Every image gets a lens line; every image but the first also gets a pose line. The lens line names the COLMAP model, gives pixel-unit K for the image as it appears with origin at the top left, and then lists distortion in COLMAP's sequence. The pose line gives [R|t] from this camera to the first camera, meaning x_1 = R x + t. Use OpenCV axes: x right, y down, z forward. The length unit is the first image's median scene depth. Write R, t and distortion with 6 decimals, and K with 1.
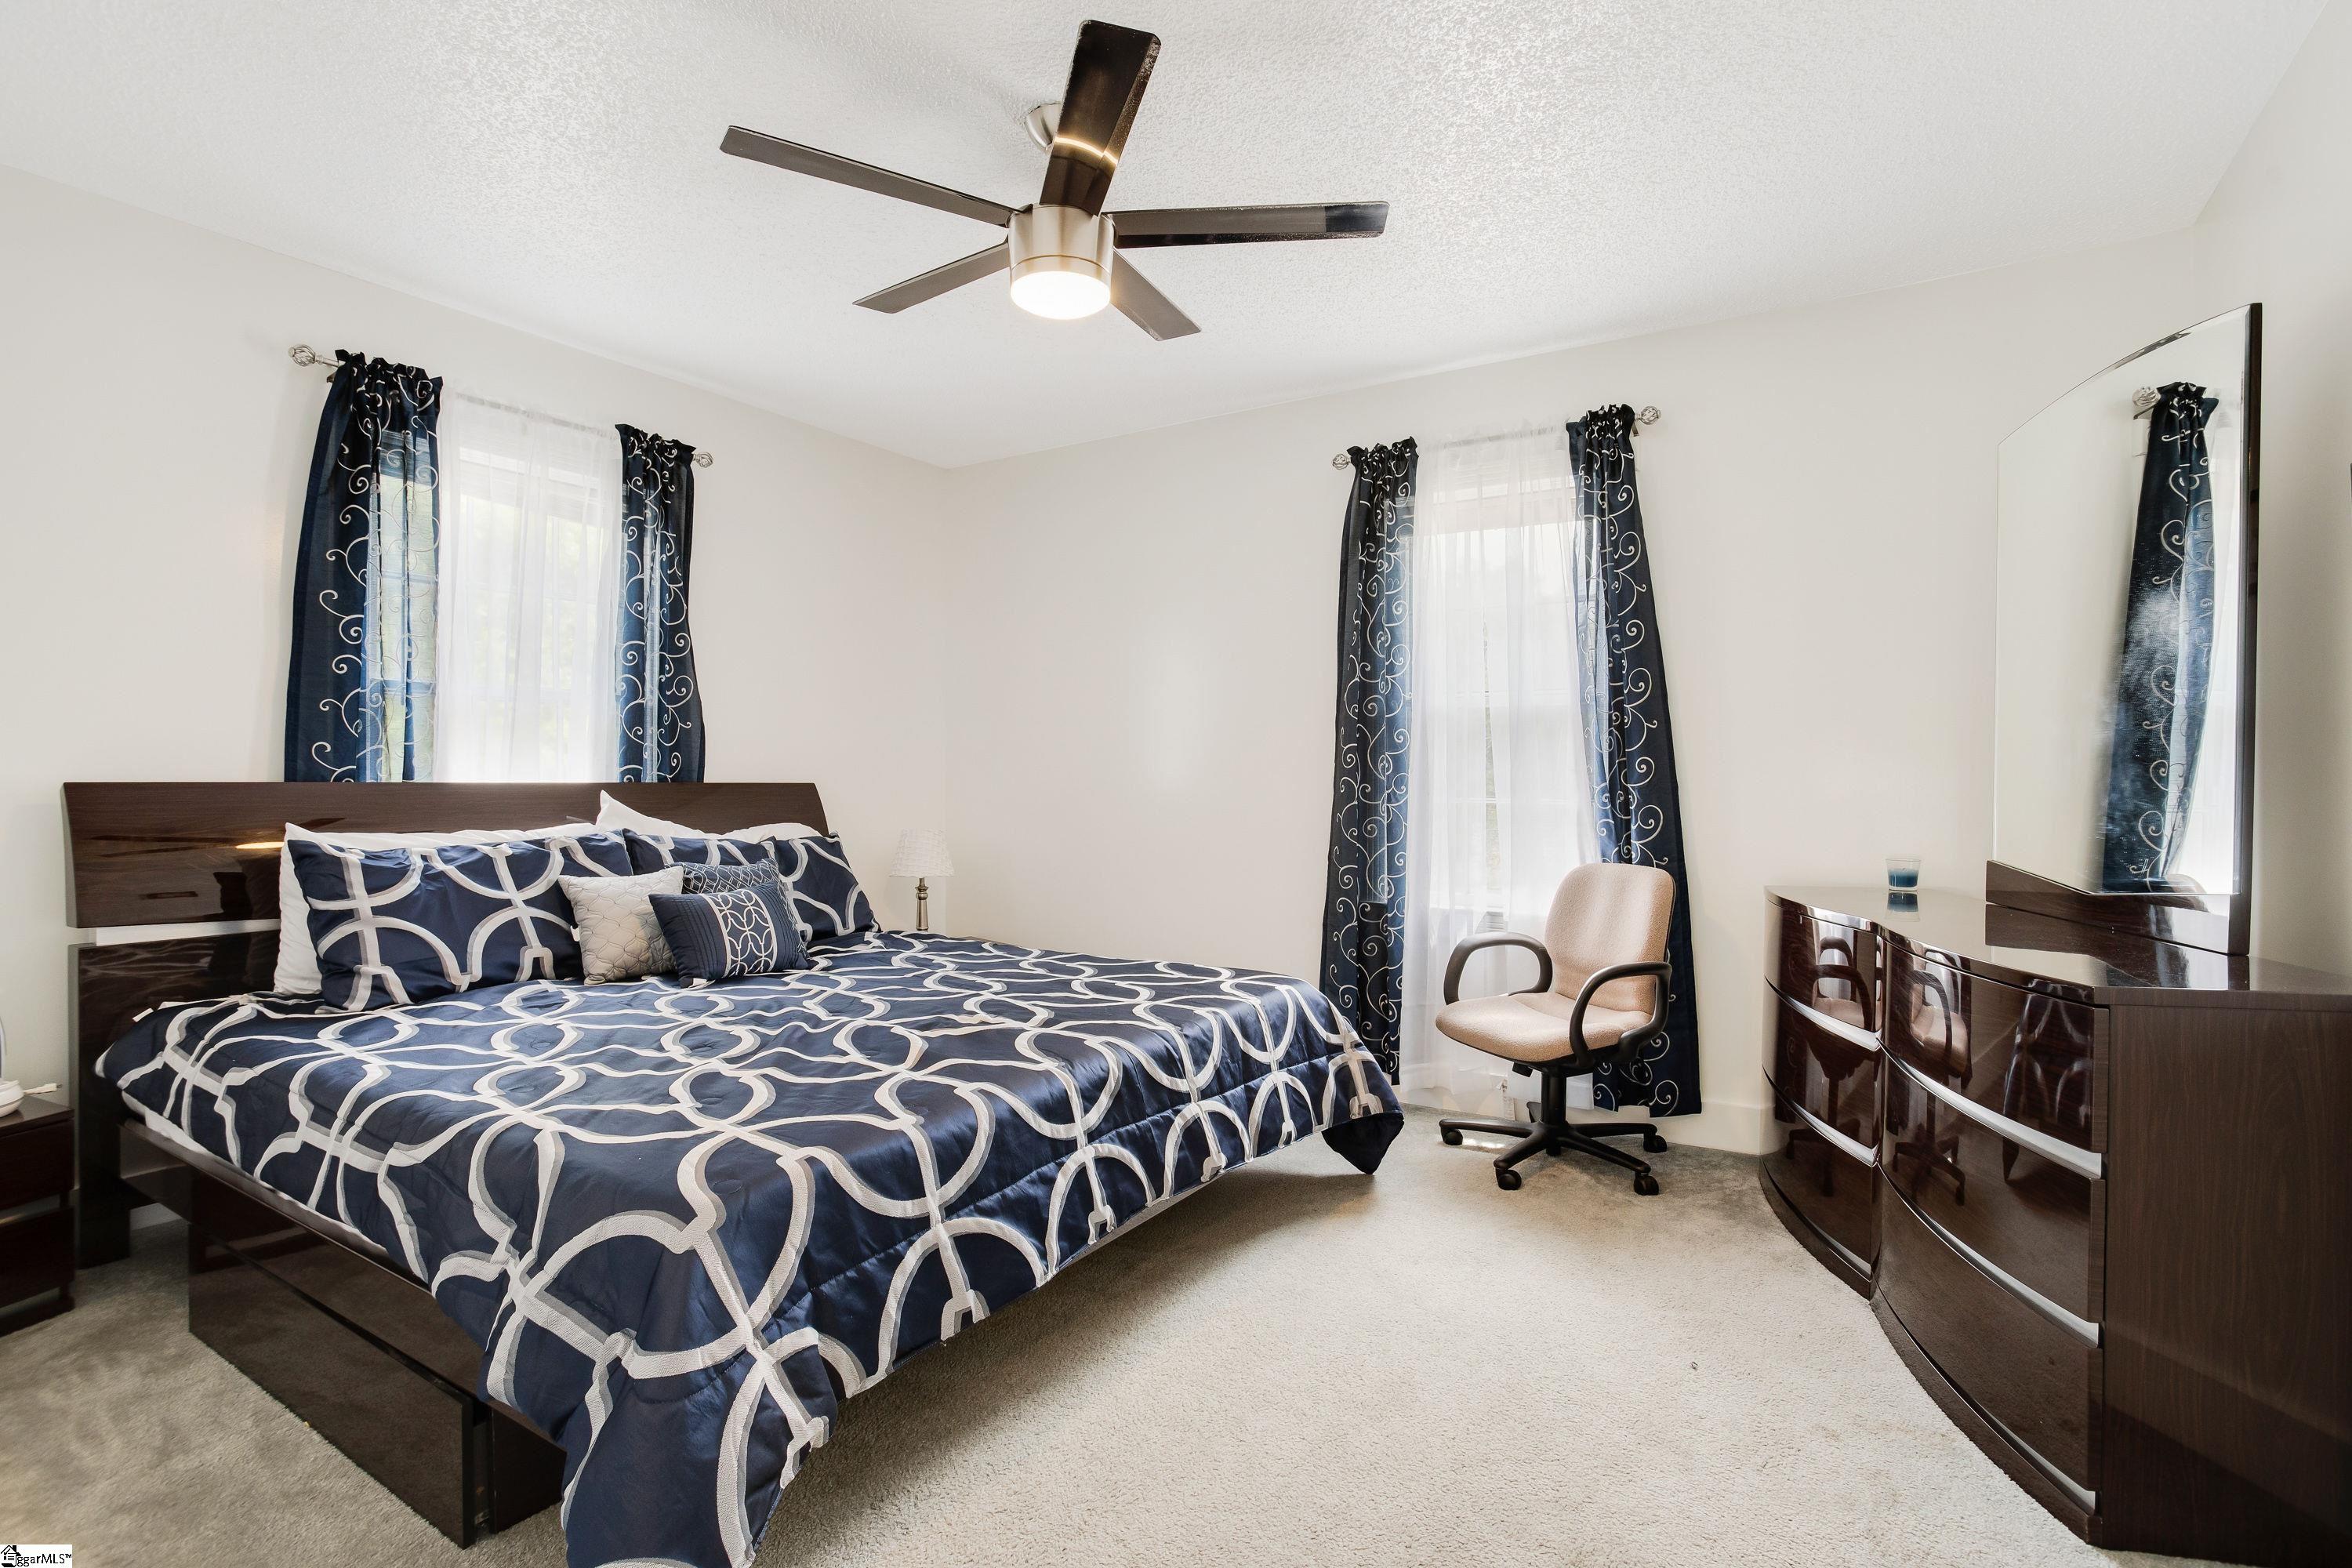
lens RADIAL K [[1137.5, 0, 1176.0], [0, 1137.5, 784.0], [0, 0, 1]] dist [-0.049982, 0.017441]
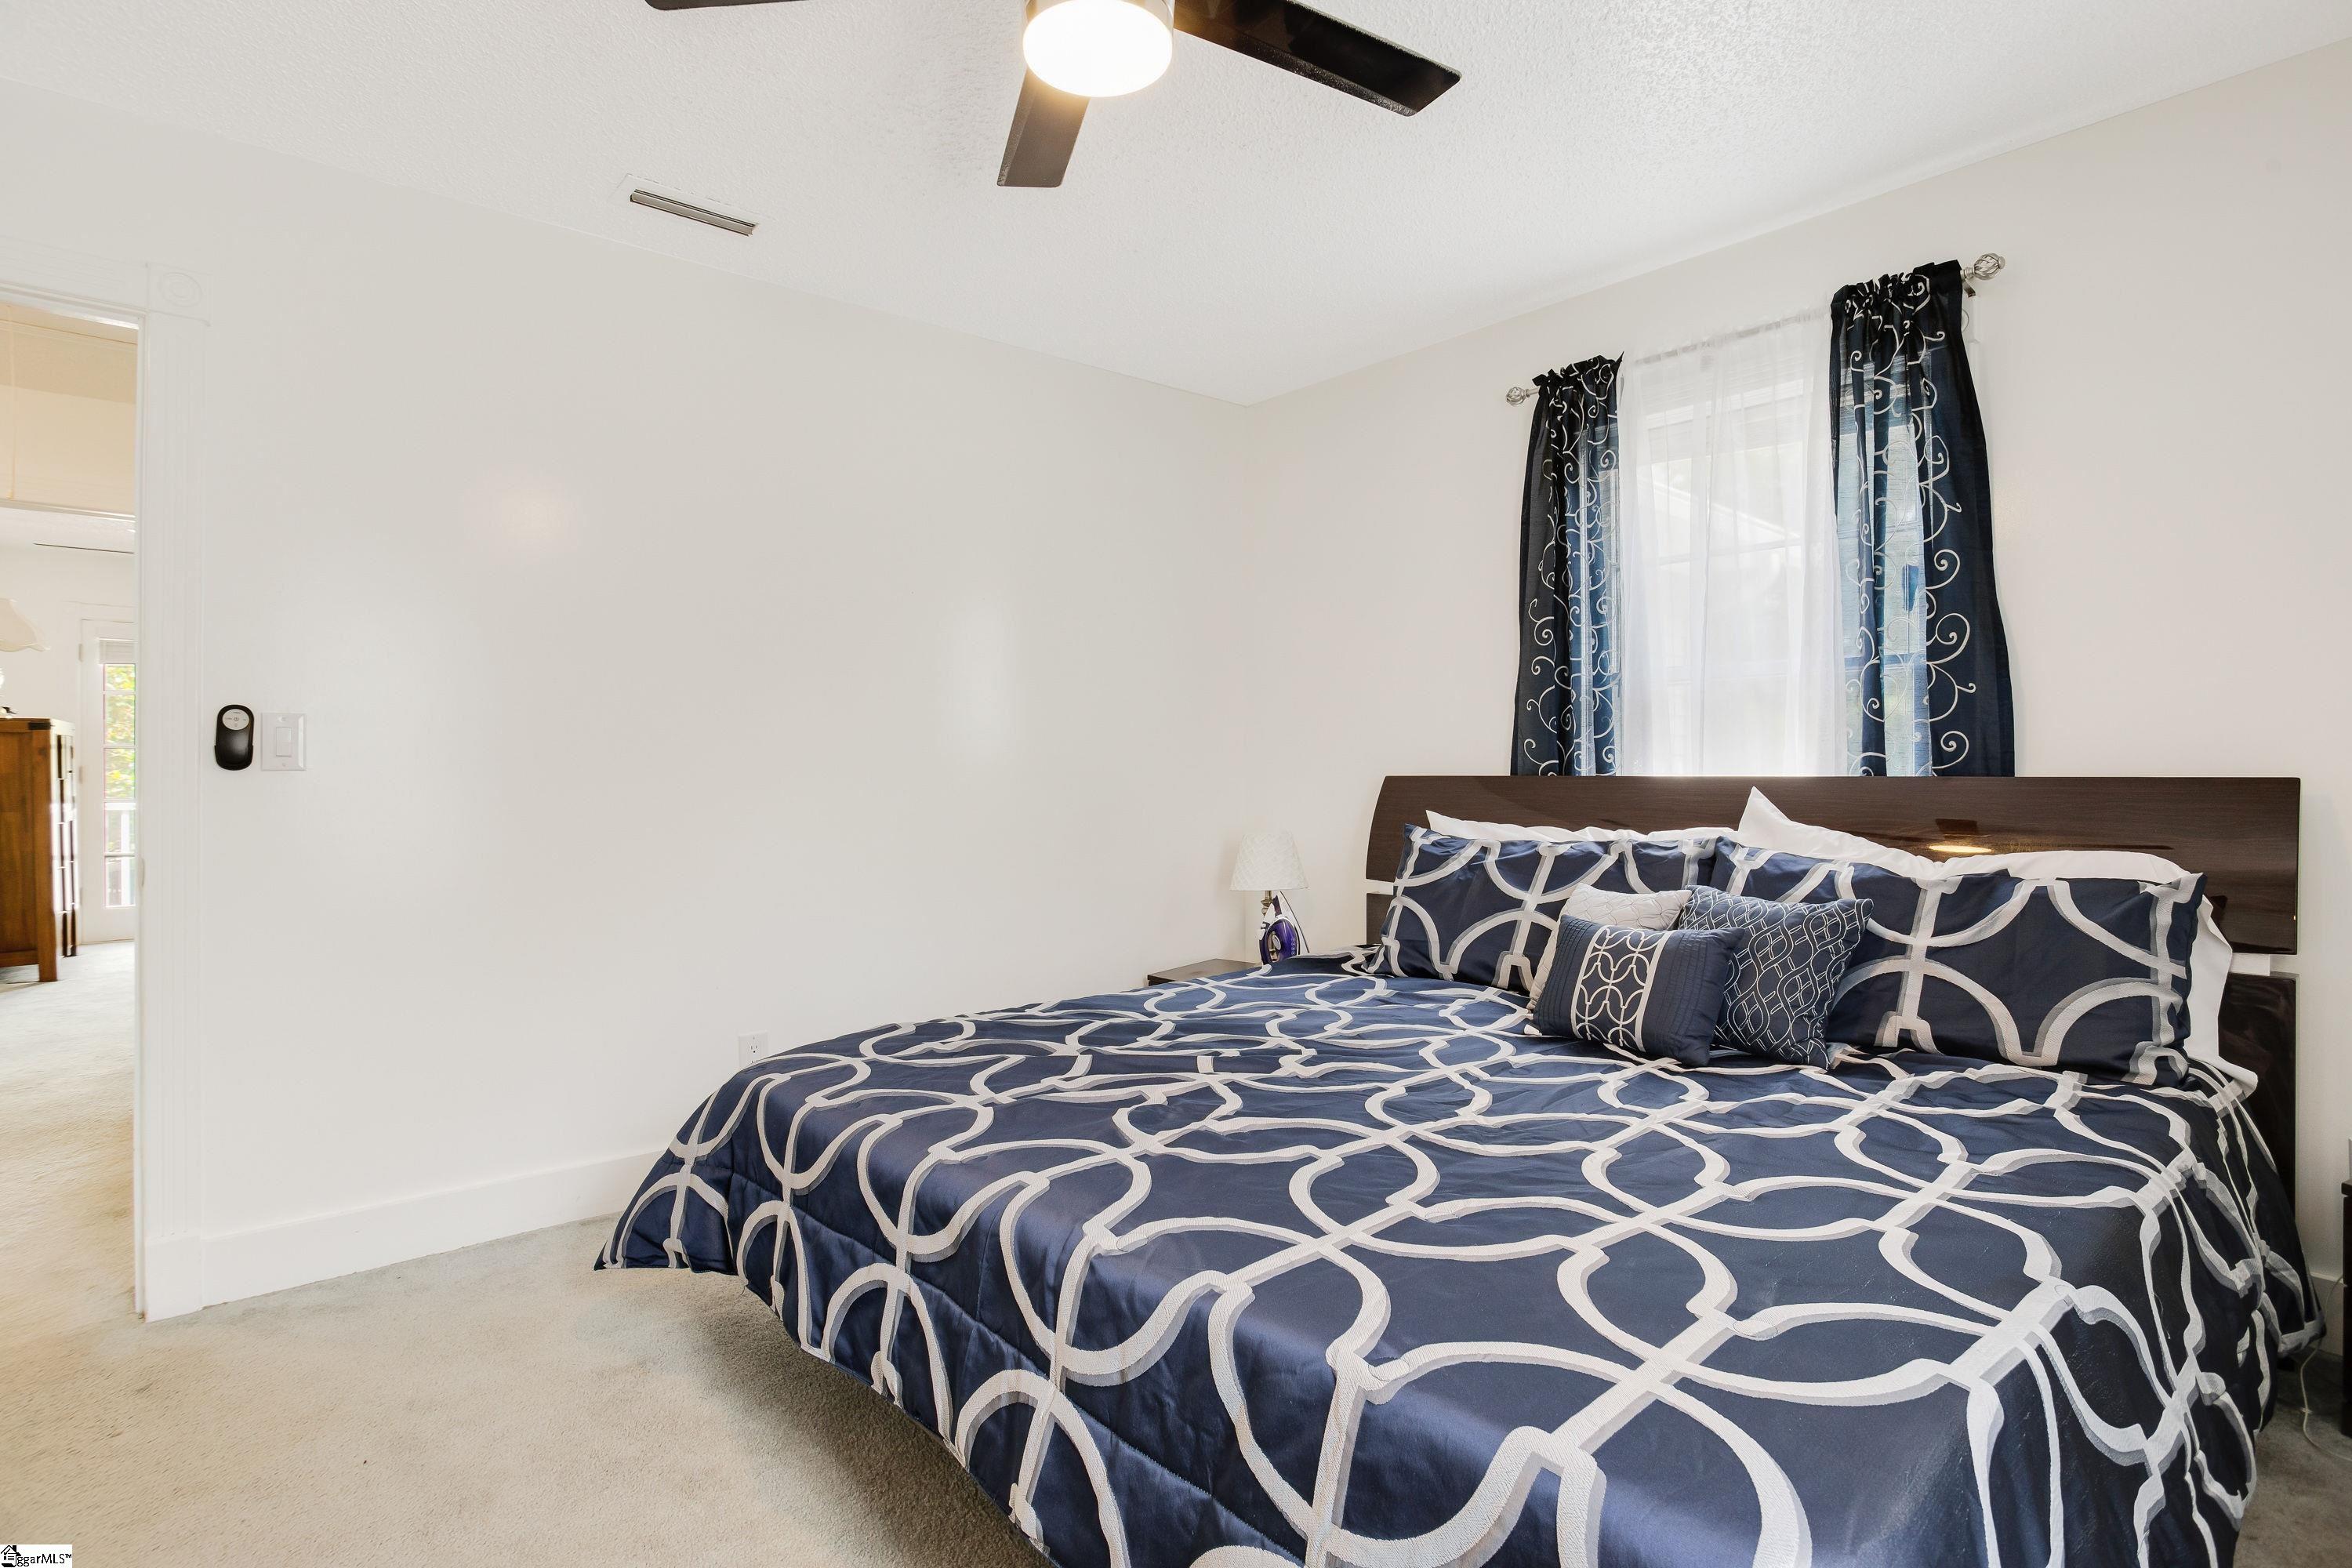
lens RADIAL K [[1137.5, 0, 1176.0], [0, 1137.5, 784.0], [0, 0, 1]] dist [-0.049982, 0.017441]
pose [[-0.263218, 0.006623, -0.964714, 0.381744], [-0.000067, 0.999976, 0.006883, -0.002207], [0.964736, 0.001877, -0.263211, 0.913500]]
